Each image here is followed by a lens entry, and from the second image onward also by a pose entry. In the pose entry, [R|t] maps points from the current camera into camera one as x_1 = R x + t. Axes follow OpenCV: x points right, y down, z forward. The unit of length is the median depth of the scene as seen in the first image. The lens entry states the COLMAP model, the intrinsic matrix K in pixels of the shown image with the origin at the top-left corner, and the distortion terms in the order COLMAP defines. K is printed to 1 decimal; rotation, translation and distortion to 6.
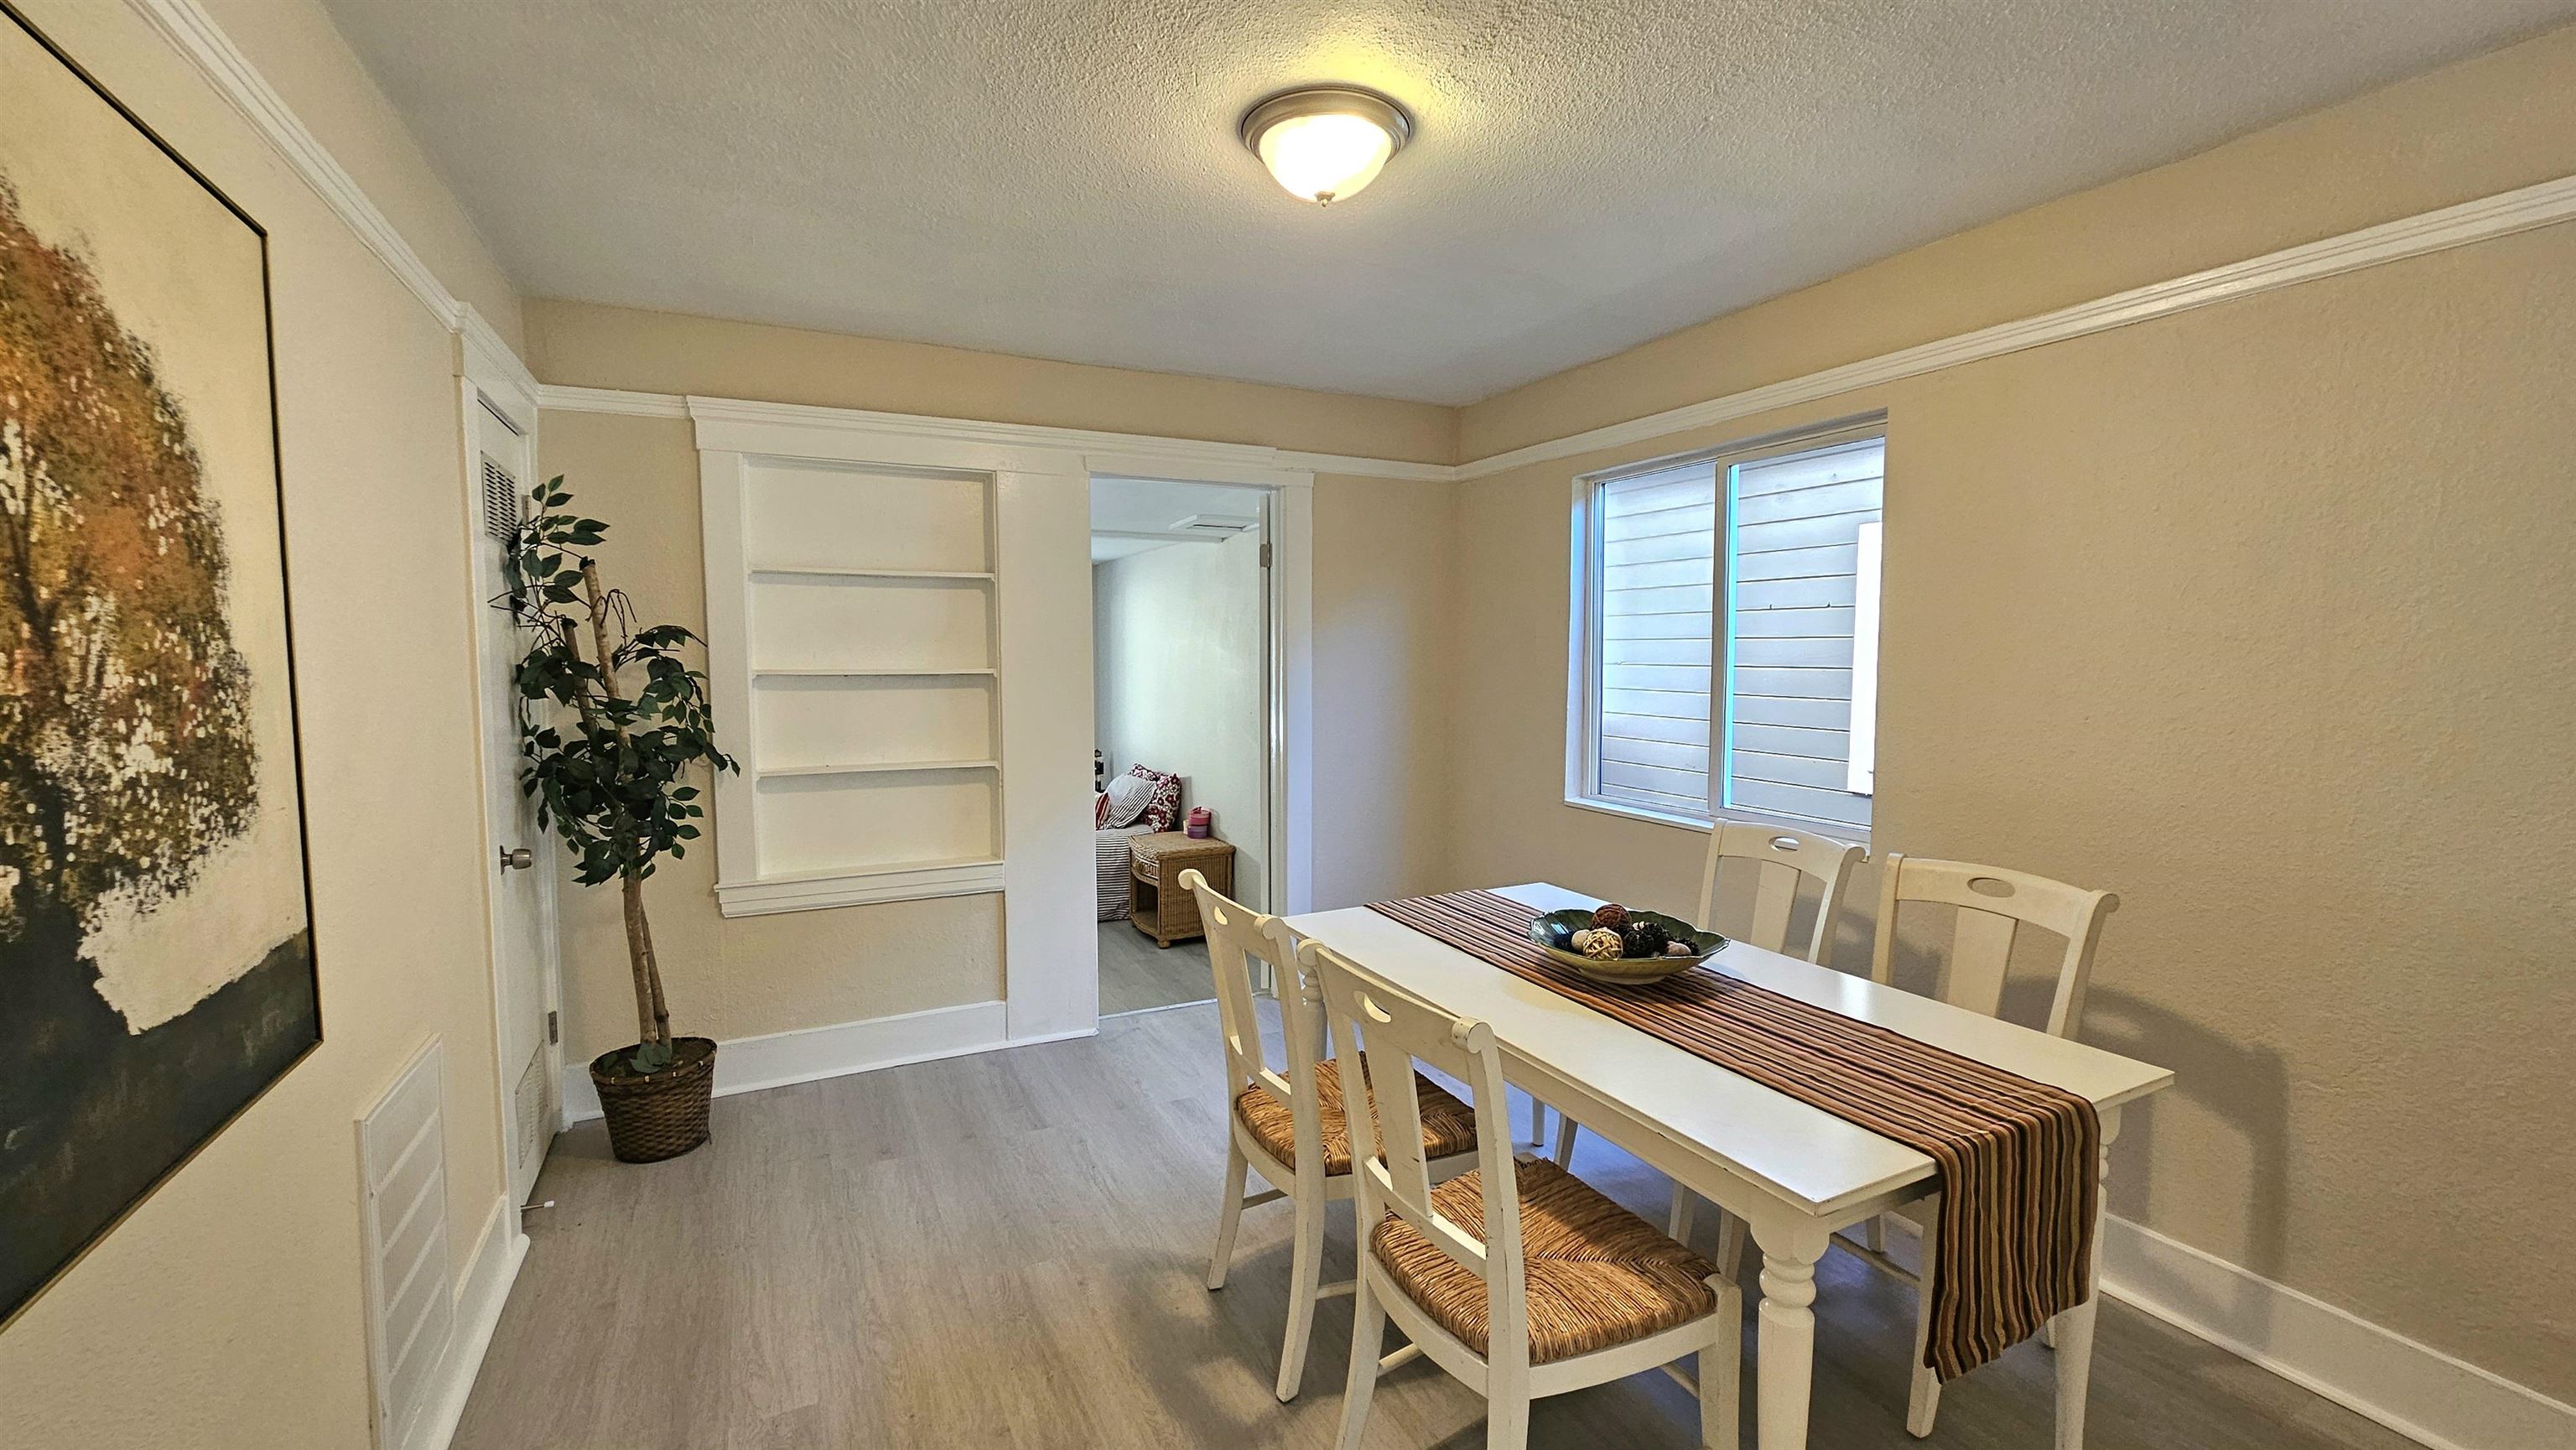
lens RADIAL K [[1063.1, 0, 1295.6], [0, 1063.1, 720.7], [0, 0, 1]] dist [-0.005825, -0.000014]
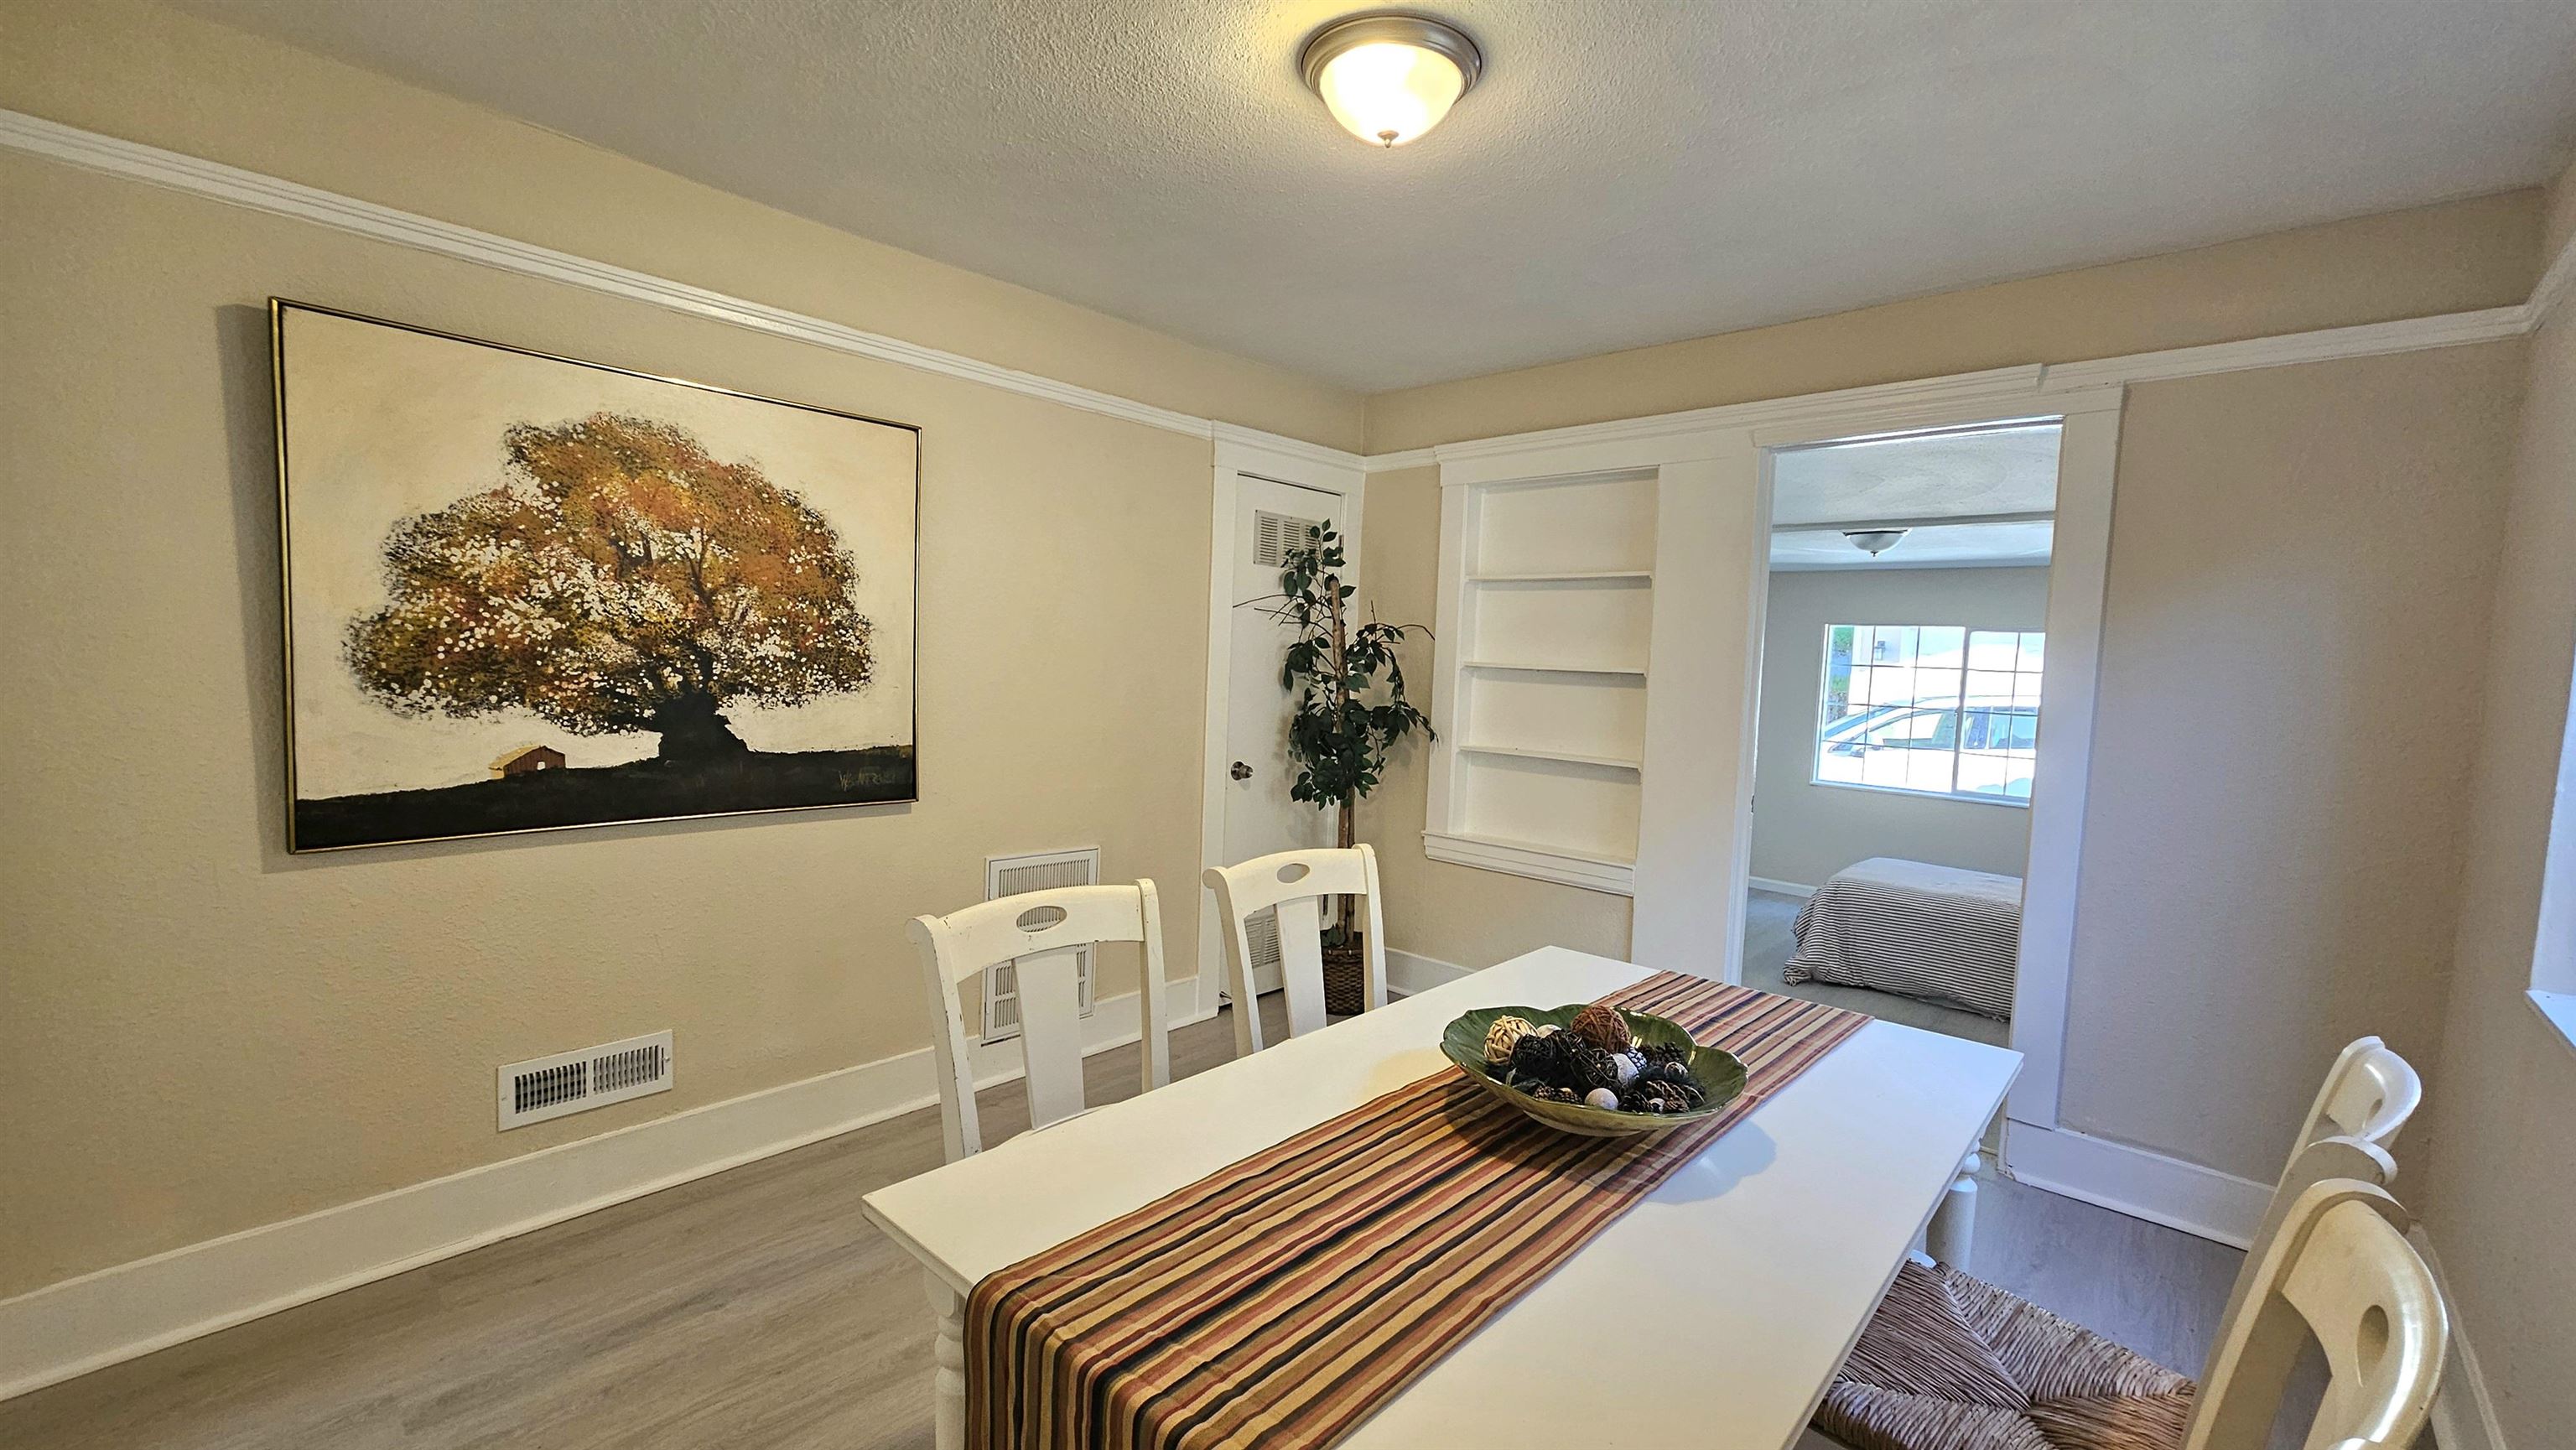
lens RADIAL K [[1063.1, 0, 1294.9], [0, 1063.1, 723.8], [0, 0, 1]] dist [-0.005825, -0.000014]
pose [[0.348702, 0.070347, -0.934590, 1.538270], [-0.100267, 0.994256, 0.037428, -0.009116], [0.931855, 0.080657, 0.353753, 1.075795]]
